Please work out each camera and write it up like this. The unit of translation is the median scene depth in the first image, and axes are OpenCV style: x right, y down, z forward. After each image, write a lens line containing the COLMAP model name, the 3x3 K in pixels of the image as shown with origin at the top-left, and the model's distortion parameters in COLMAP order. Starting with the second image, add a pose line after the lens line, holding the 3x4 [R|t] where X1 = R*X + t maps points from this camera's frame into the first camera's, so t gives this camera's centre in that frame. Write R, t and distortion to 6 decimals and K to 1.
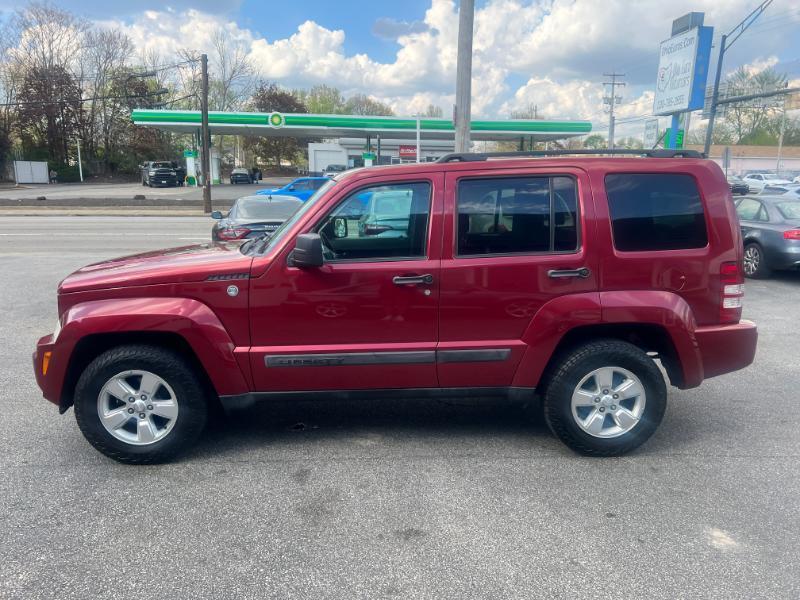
lens RADIAL K [[605.3, 0, 405.3], [0, 605.3, 301.6], [0, 0, 1]] dist [0.047942, -0.057215]
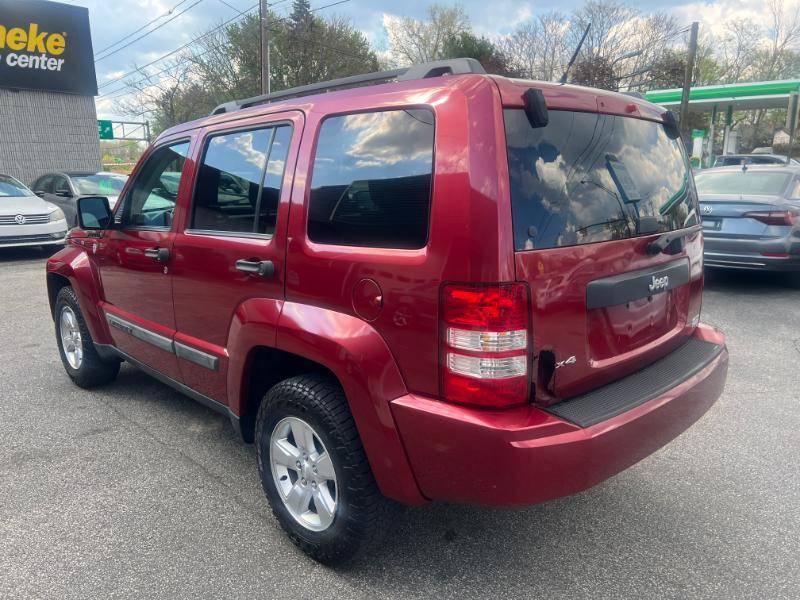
lens RADIAL K [[605.3, 0, 400.2], [0, 605.3, 296.1], [0, 0, 1]] dist [0.047942, -0.057215]
pose [[0.663293, 0.144071, -0.734361, 0.847222], [-0.132572, 0.988395, 0.074167, -0.082263], [0.736523, 0.048161, 0.674695, 0.628343]]
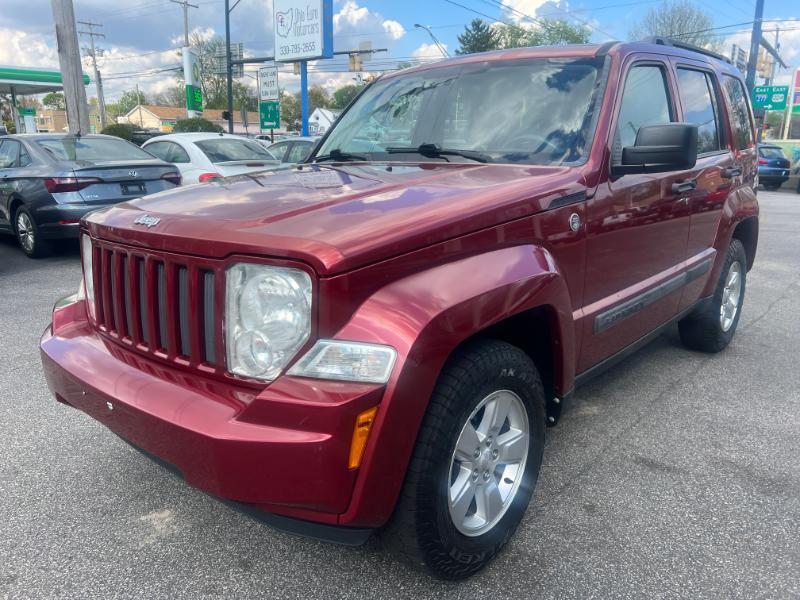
lens RADIAL K [[605.3, 0, 402.5], [0, 605.3, 303.3], [0, 0, 1]] dist [0.047942, -0.057215]
pose [[0.692196, -0.190096, 0.696224, -0.798717], [0.150229, 0.981508, 0.118630, -0.034345], [-0.705901, 0.022478, 0.707954, 0.649465]]
